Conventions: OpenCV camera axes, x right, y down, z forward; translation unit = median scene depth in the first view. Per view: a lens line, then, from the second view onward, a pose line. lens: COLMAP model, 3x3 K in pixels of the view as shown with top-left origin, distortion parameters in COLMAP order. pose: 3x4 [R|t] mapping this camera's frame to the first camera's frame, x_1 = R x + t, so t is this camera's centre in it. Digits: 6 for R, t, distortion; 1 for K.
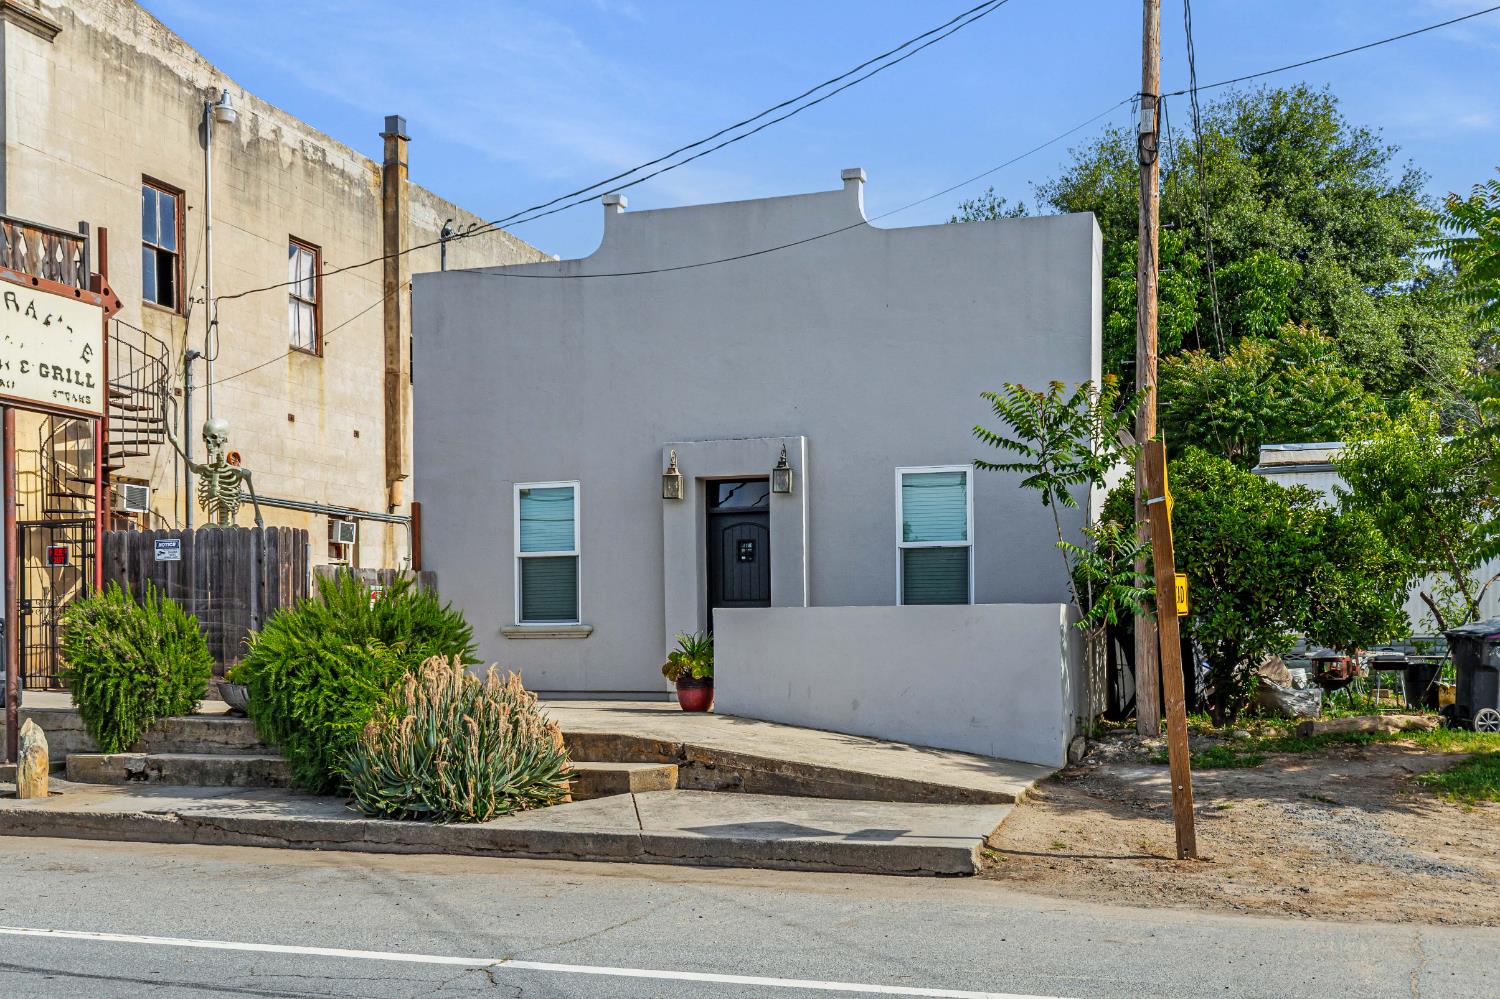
lens RADIAL K [[1595.5, 0, 757.9], [0, 1595.5, 642.3], [0, 0, 1]] dist [0.004707, 0.001318]
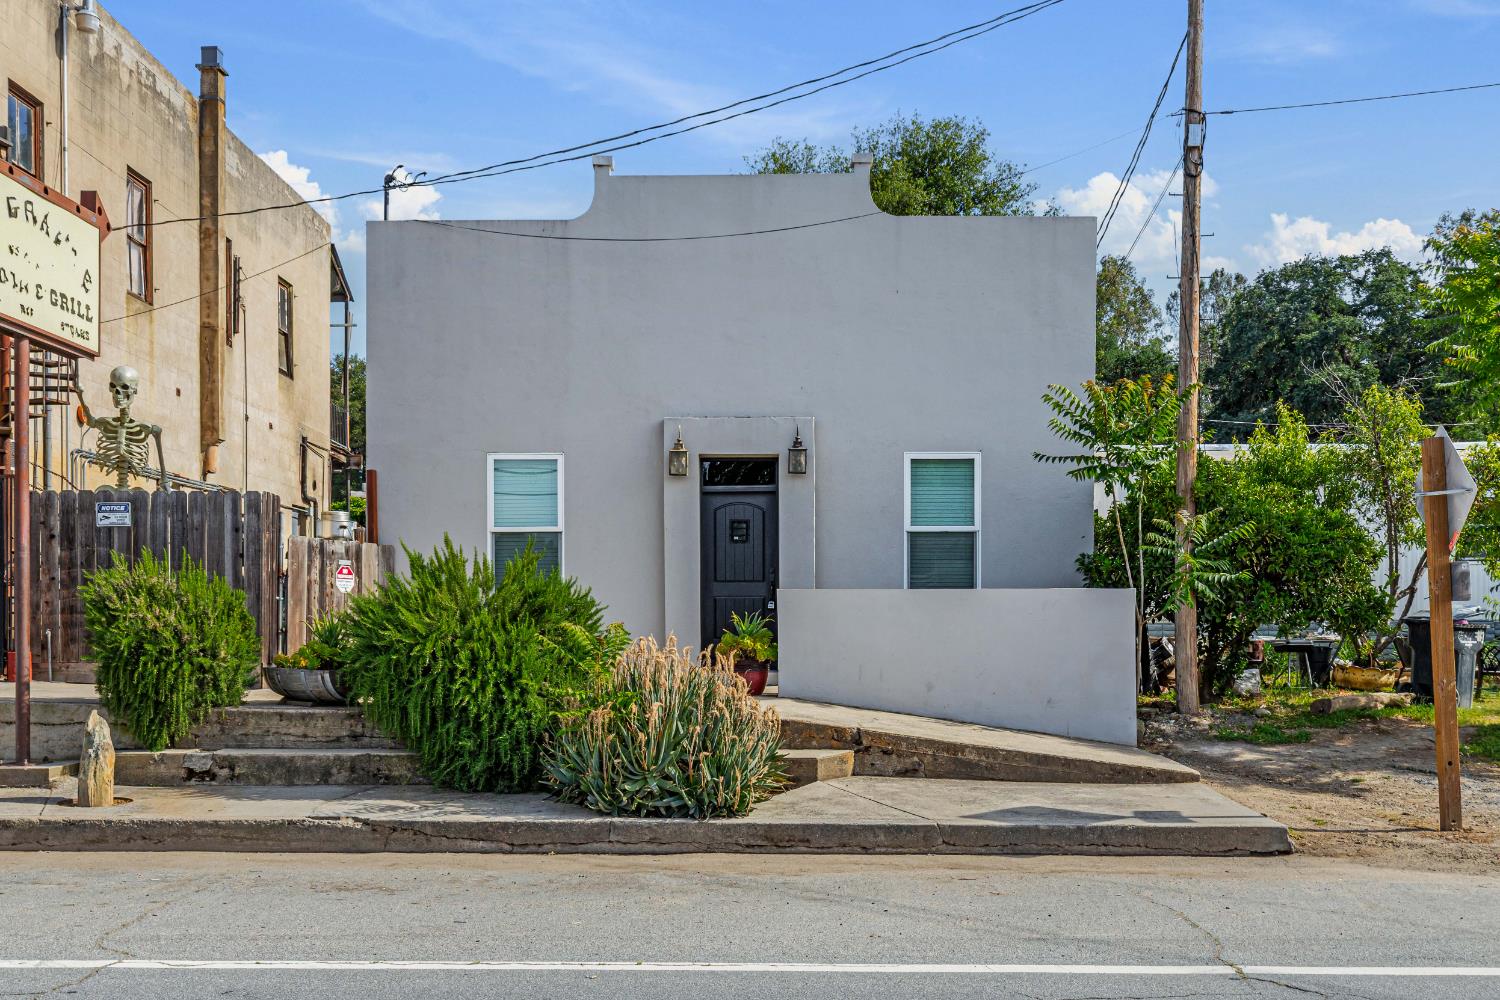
lens RADIAL K [[1535.1, 0, 746.9], [0, 1535.1, 622.0], [0, 0, 1]] dist [0.005472, 0.002168]
pose [[0.952785, 0.005652, 0.303592, -0.347740], [-0.005057, 0.999983, -0.002744, 0.001539], [-0.303602, 0.001079, 0.952798, 0.116682]]
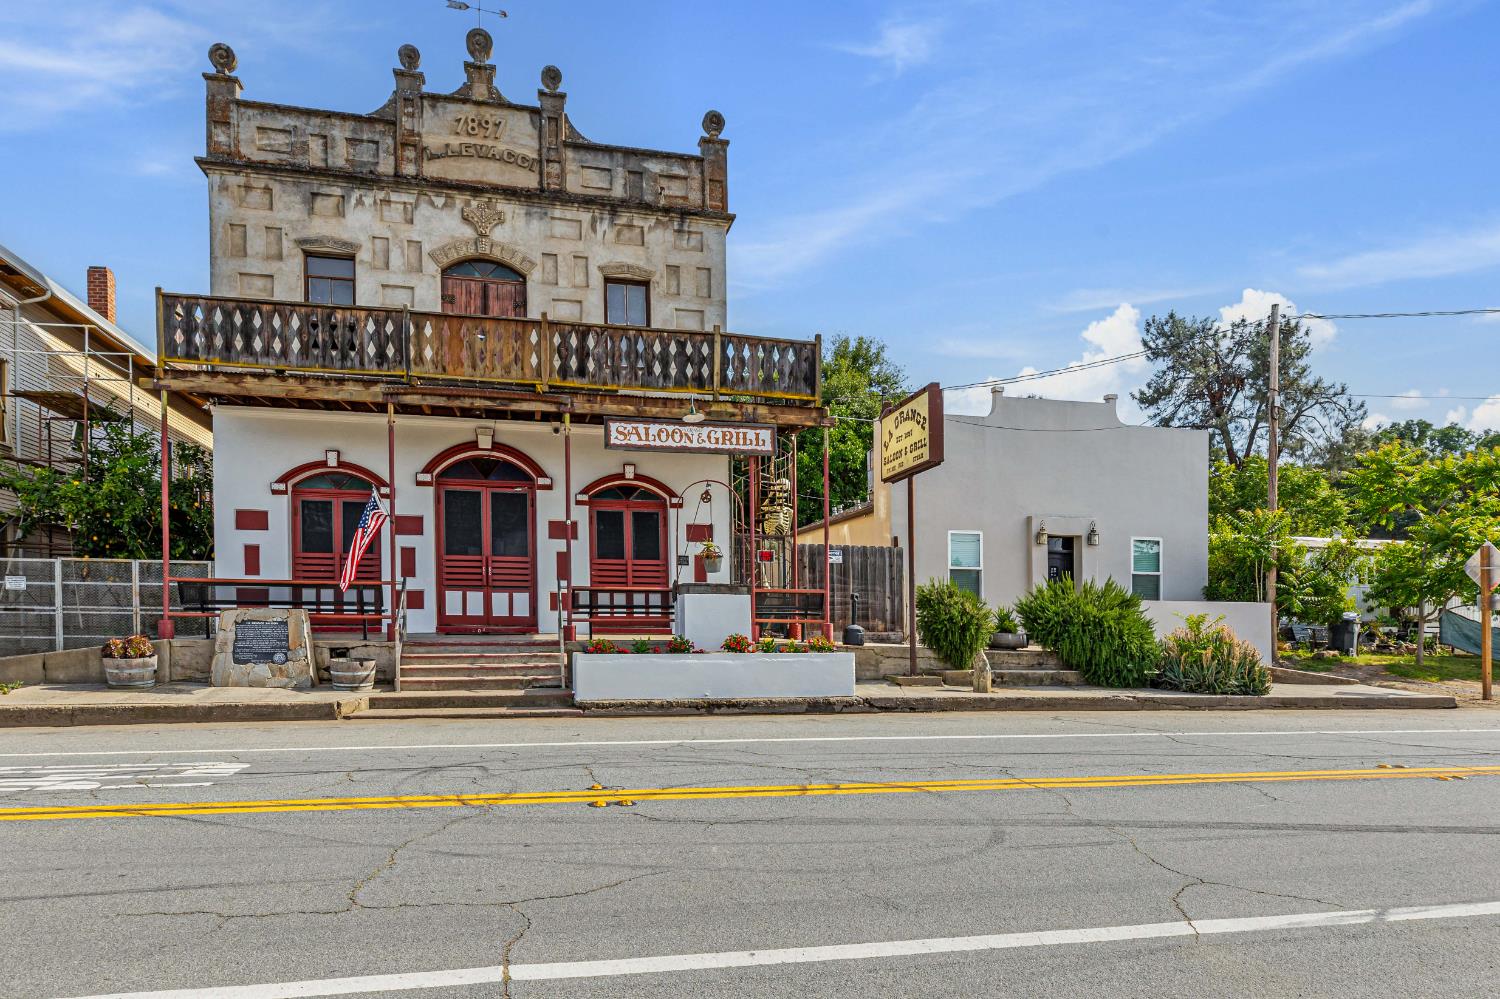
lens RADIAL K [[974.6, 0, 749.9], [0, 974.6, 617.4], [0, 0, 1]] dist [-0.002449, -0.002048]
pose [[0.855020, 0.020234, 0.518200, -1.173772], [-0.017222, 0.999795, -0.010624, 0.024929], [-0.518309, 0.000159, 0.855193, 0.167548]]
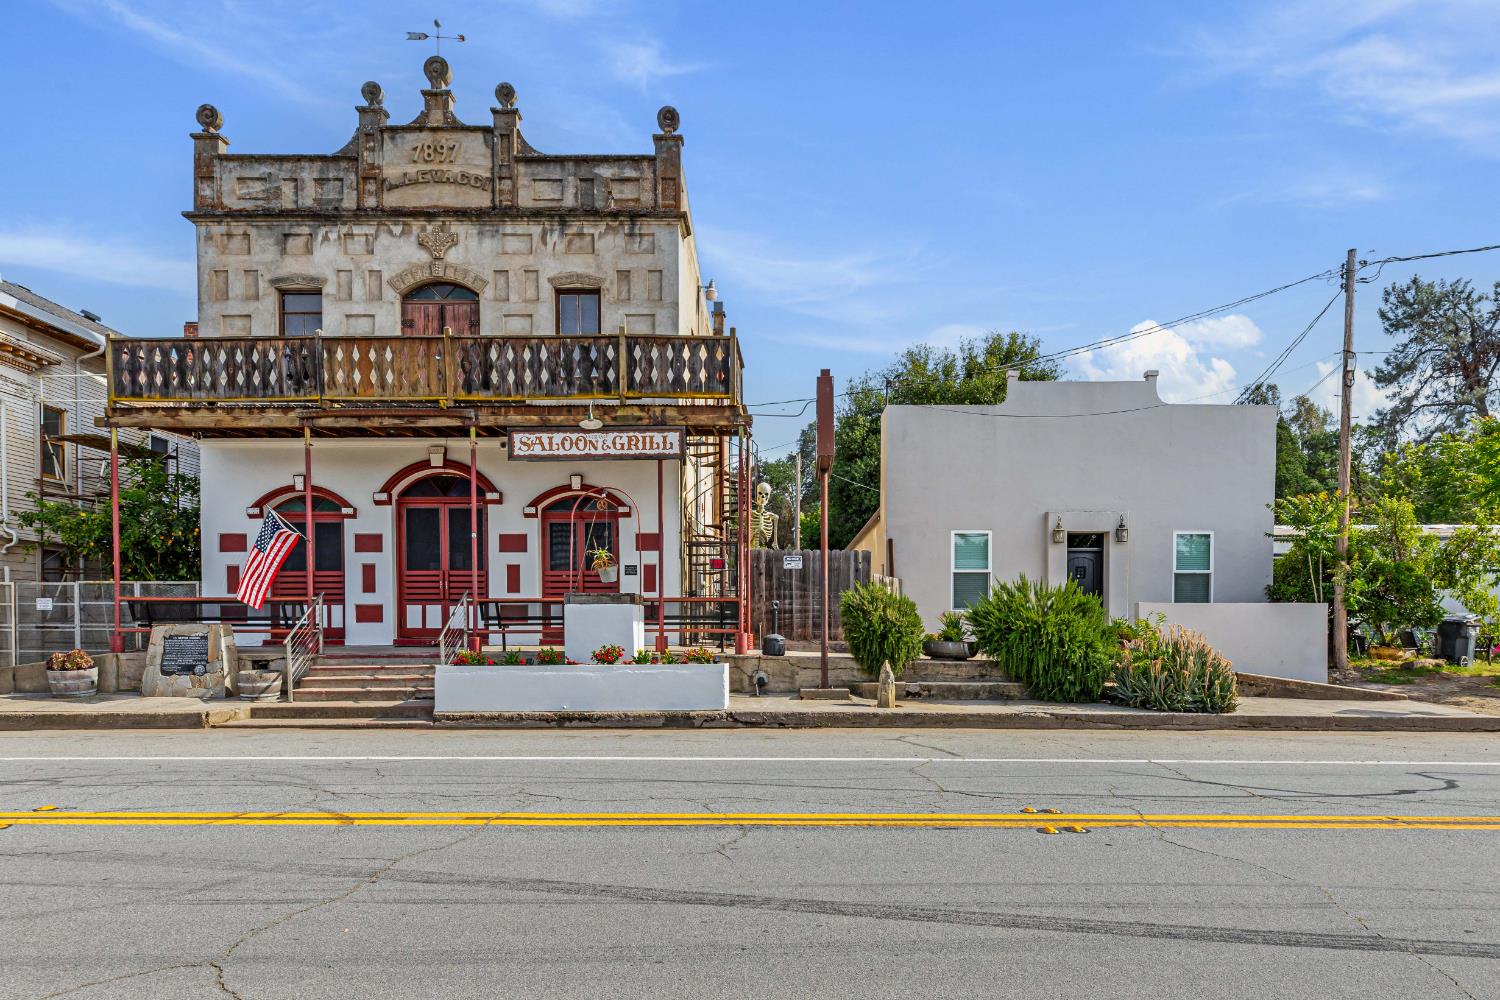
lens RADIAL K [[944.8, 0, 783.3], [0, 944.8, 649.6], [0, 0, 1]] dist [-0.005630, 0.001007]
pose [[0.950676, 0.002403, 0.310176, -0.804718], [-0.008359, 0.999805, 0.017875, 0.018045], [-0.310073, -0.019586, 0.950511, 0.083450]]
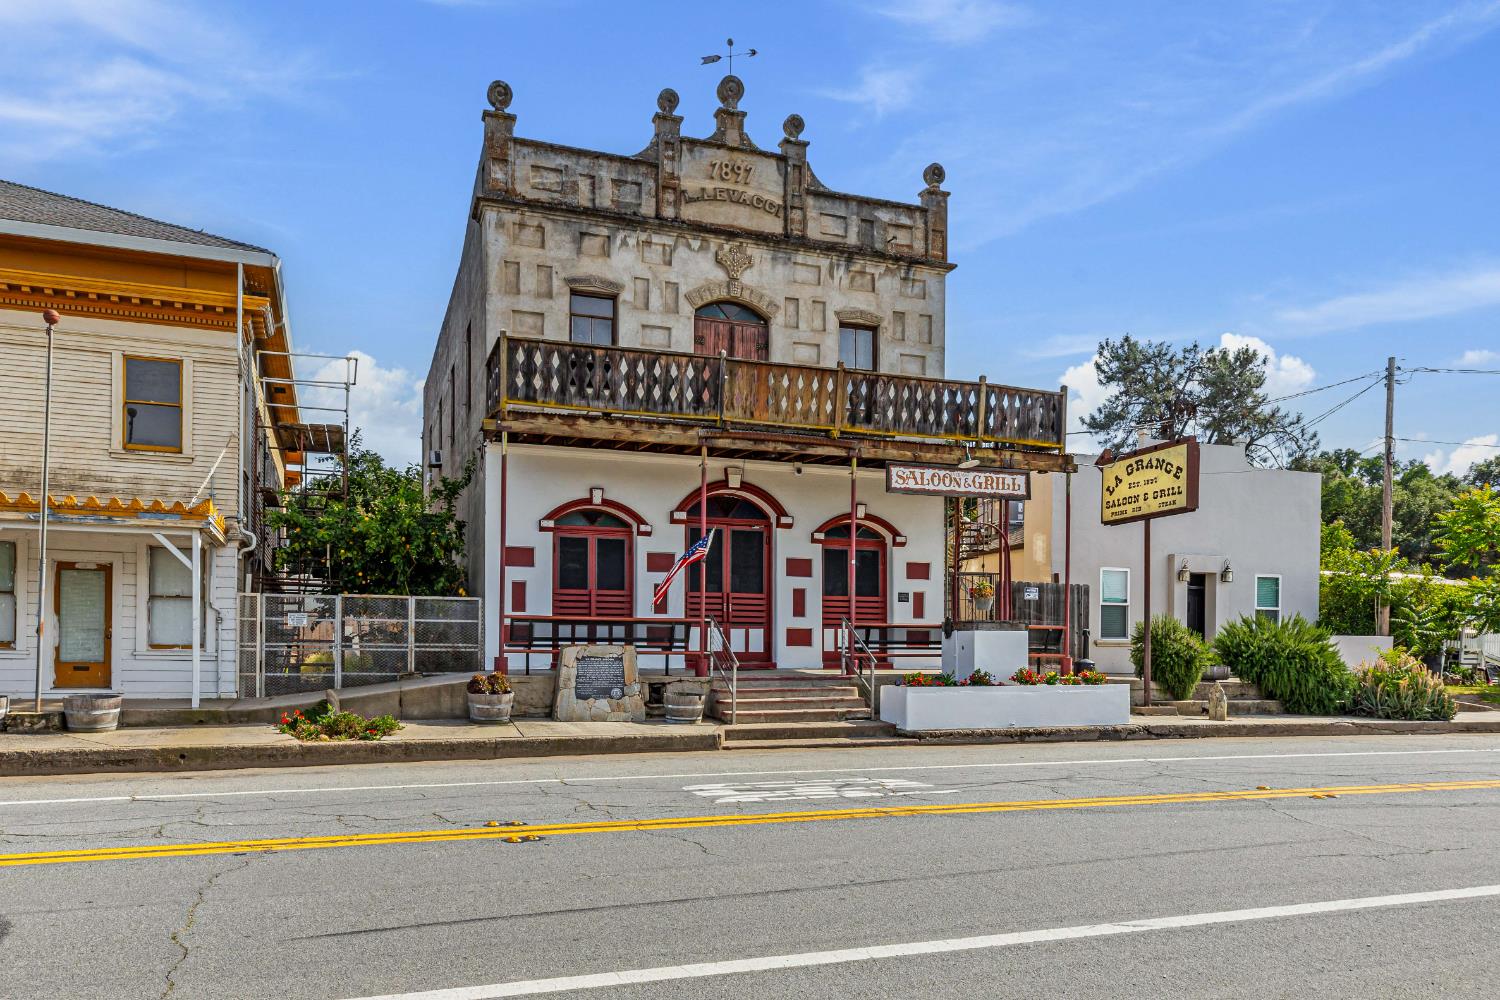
lens RADIAL K [[1073.0, 0, 730.7], [0, 1073.0, 658.4], [0, 0, 1]] dist [-0.001174, 0.002776]
pose [[0.791902, 0.013058, 0.610509, -1.631362], [-0.013116, 0.999904, -0.004374, 0.030475], [-0.610508, -0.004544, 0.791997, 0.287013]]
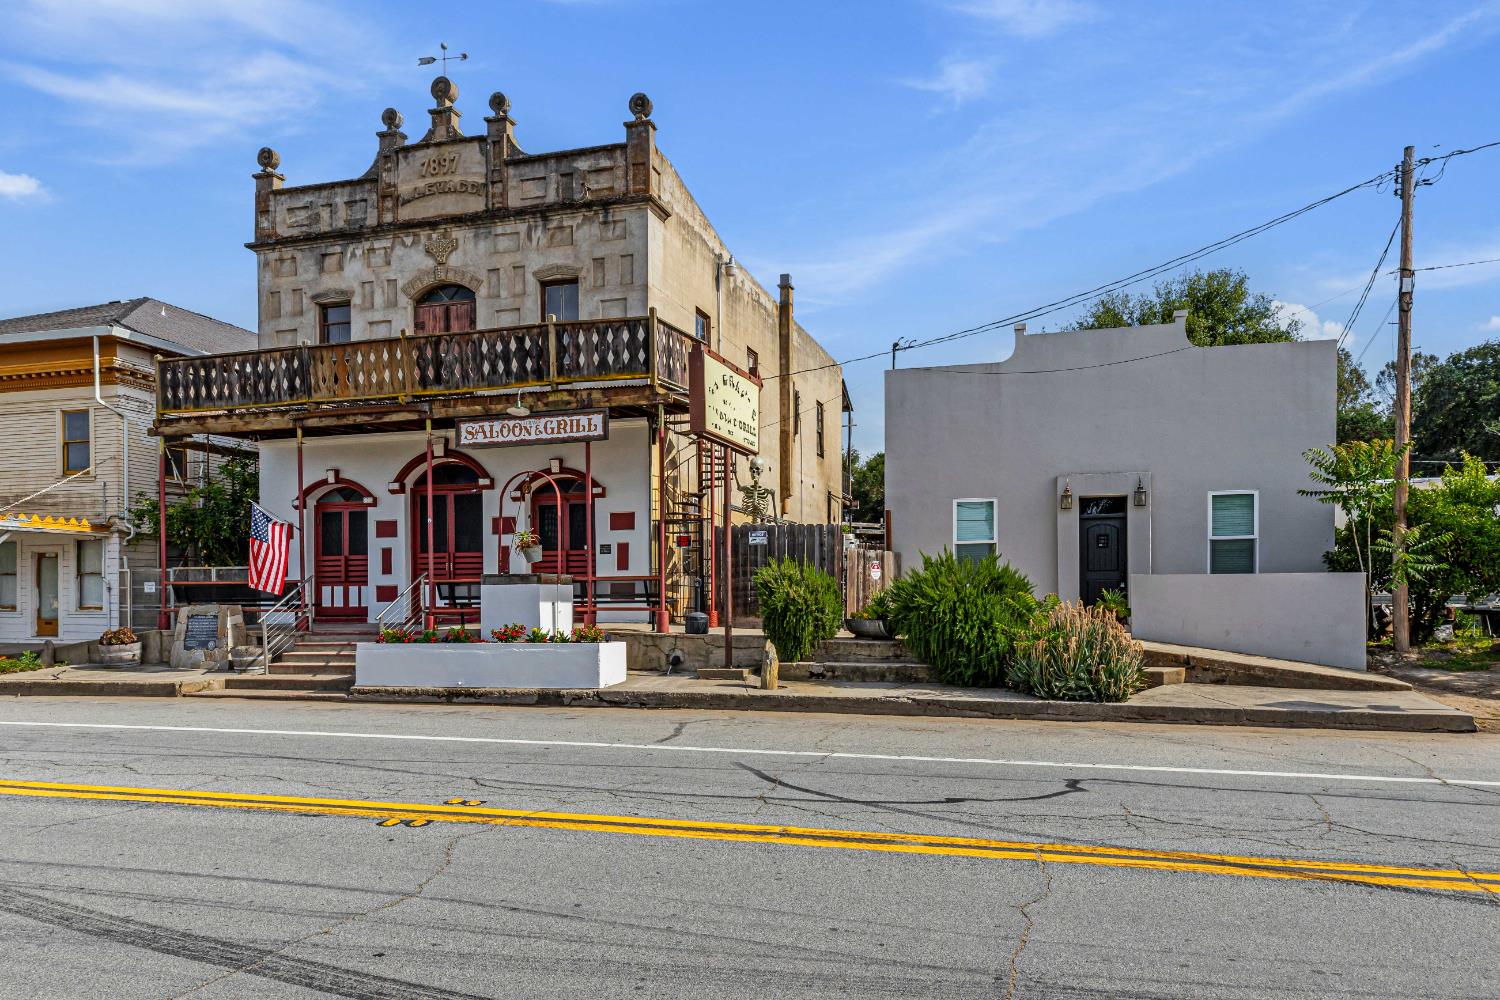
lens RADIAL K [[969.2, 0, 822.0], [0, 969.2, 605.6], [0, 0, 1]] dist [-0.000554, 0.000913]
pose [[0.998396, 0.003363, 0.056515, -0.424617], [-0.003521, 0.999990, 0.002701, 0.009438], [-0.056505, -0.002896, 0.998398, 0.017374]]
